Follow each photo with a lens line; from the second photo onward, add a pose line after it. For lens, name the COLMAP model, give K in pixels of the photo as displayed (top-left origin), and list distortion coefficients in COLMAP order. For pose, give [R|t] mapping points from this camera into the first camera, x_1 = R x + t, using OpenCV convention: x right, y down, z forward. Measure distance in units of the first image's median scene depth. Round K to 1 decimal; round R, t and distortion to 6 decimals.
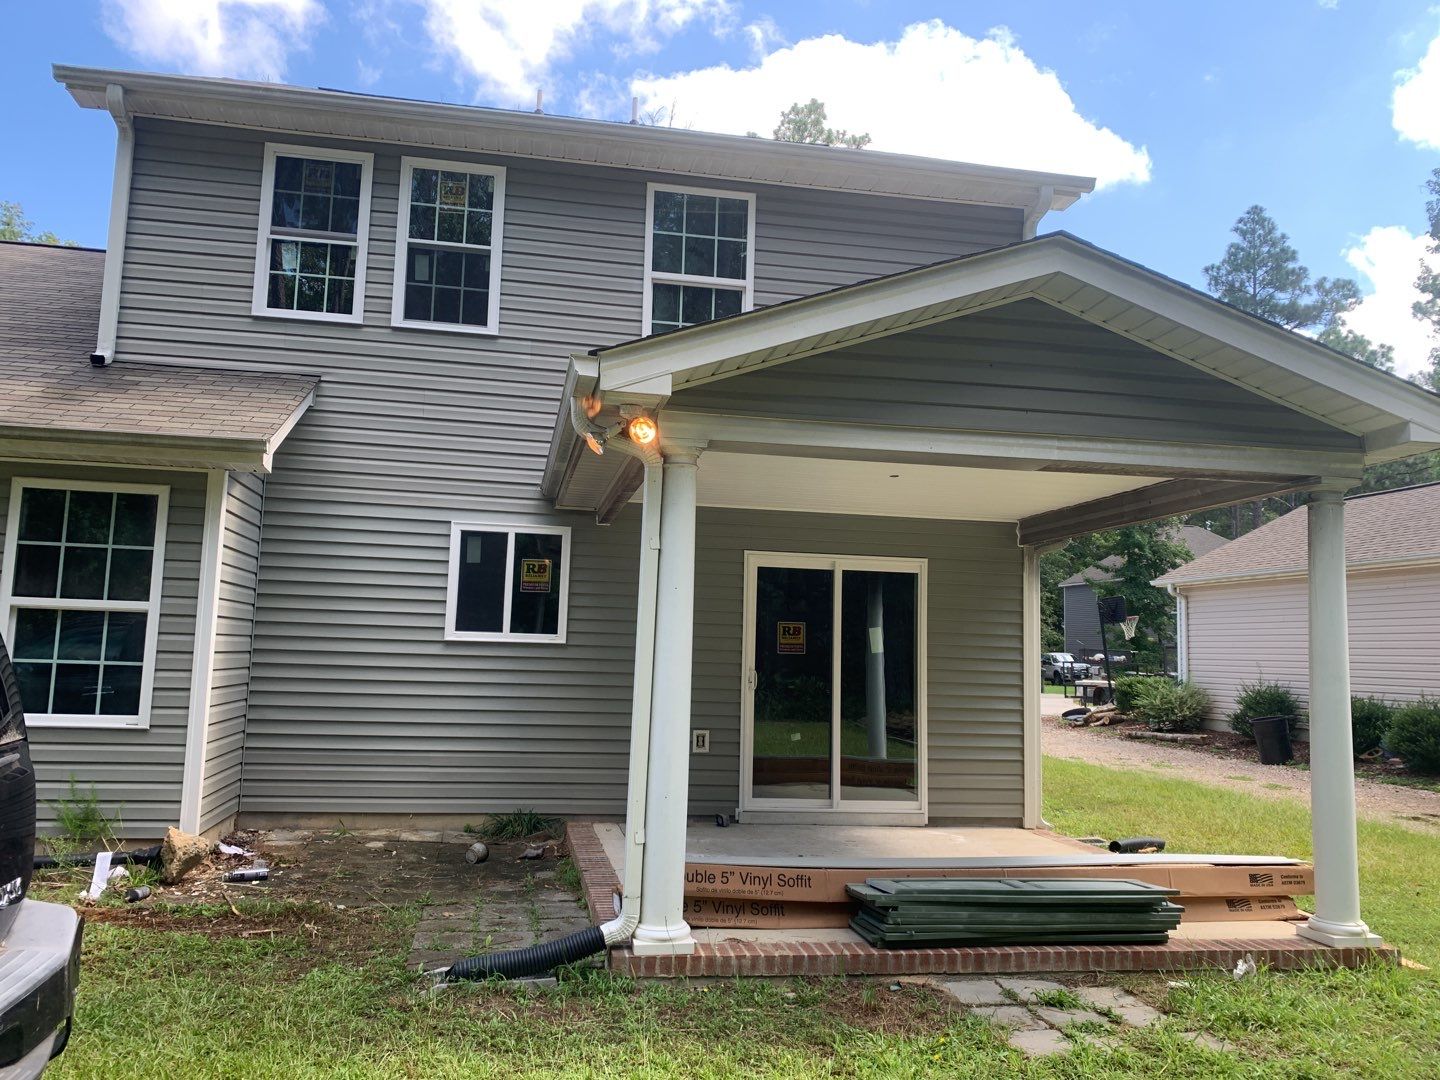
lens RADIAL K [[1108.0, 0, 712.1], [0, 1108.0, 526.0], [0, 0, 1]] dist [0.032492, 0.002626]
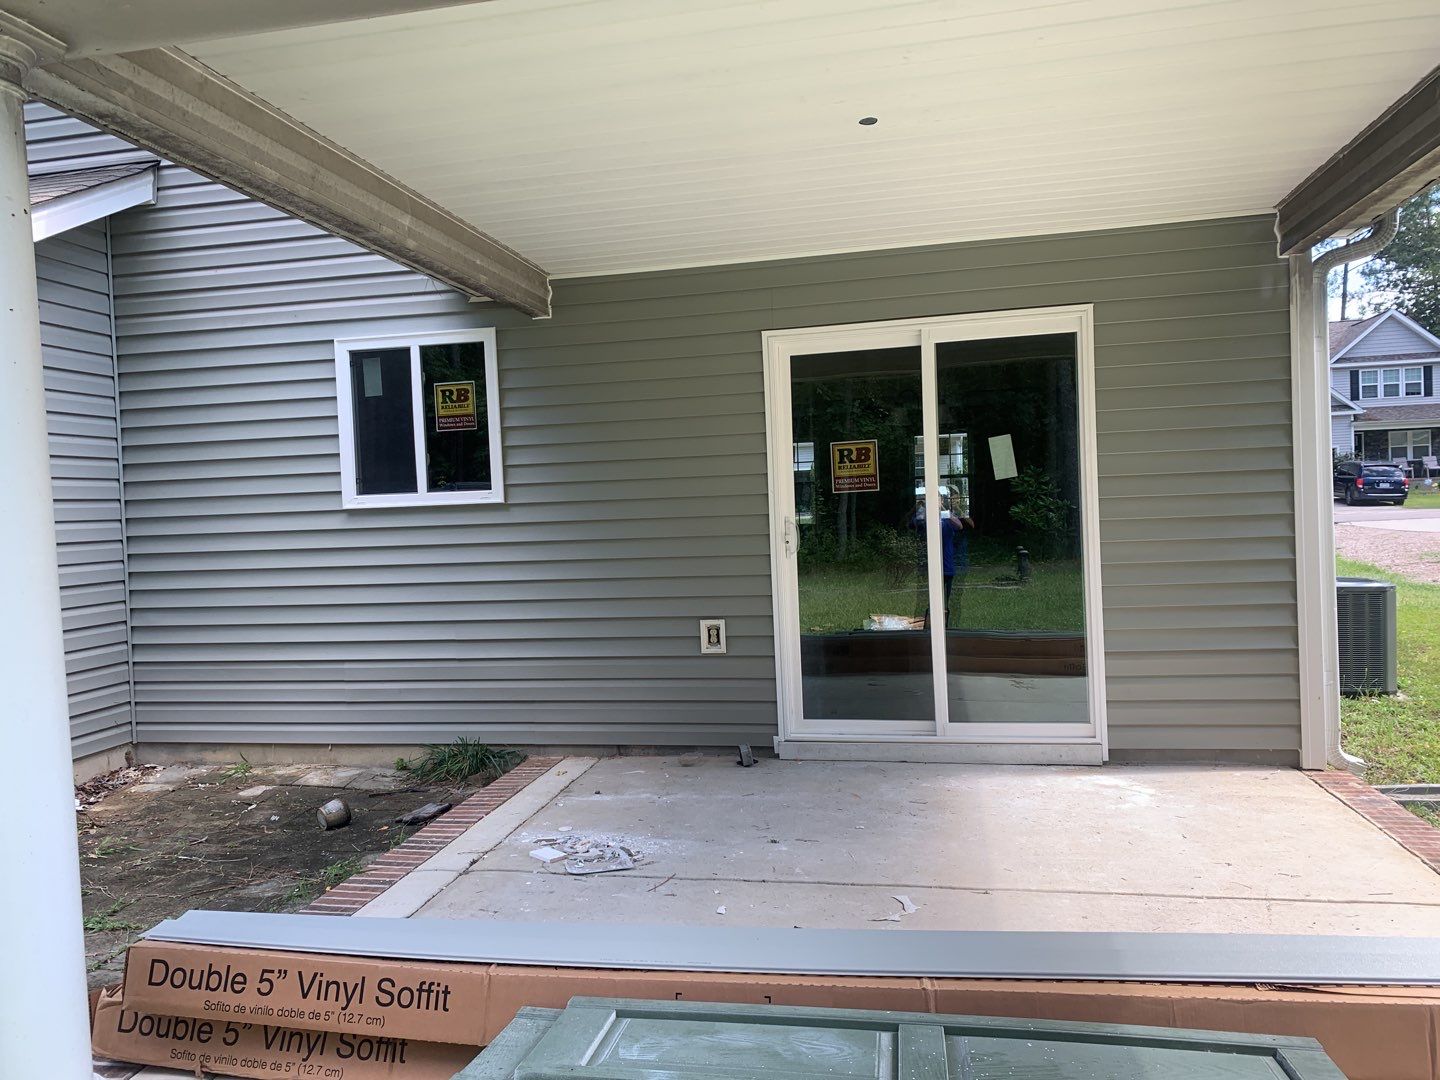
lens RADIAL K [[1119.7, 0, 693.8], [0, 1119.7, 538.2], [0, 0, 1]] dist [0.037492, -0.026747]
pose [[0.923694, -0.057922, -0.378728, 0.237304], [0.111876, 0.986201, 0.122031, 0.058106], [0.366434, -0.155089, 0.917428, 0.416208]]
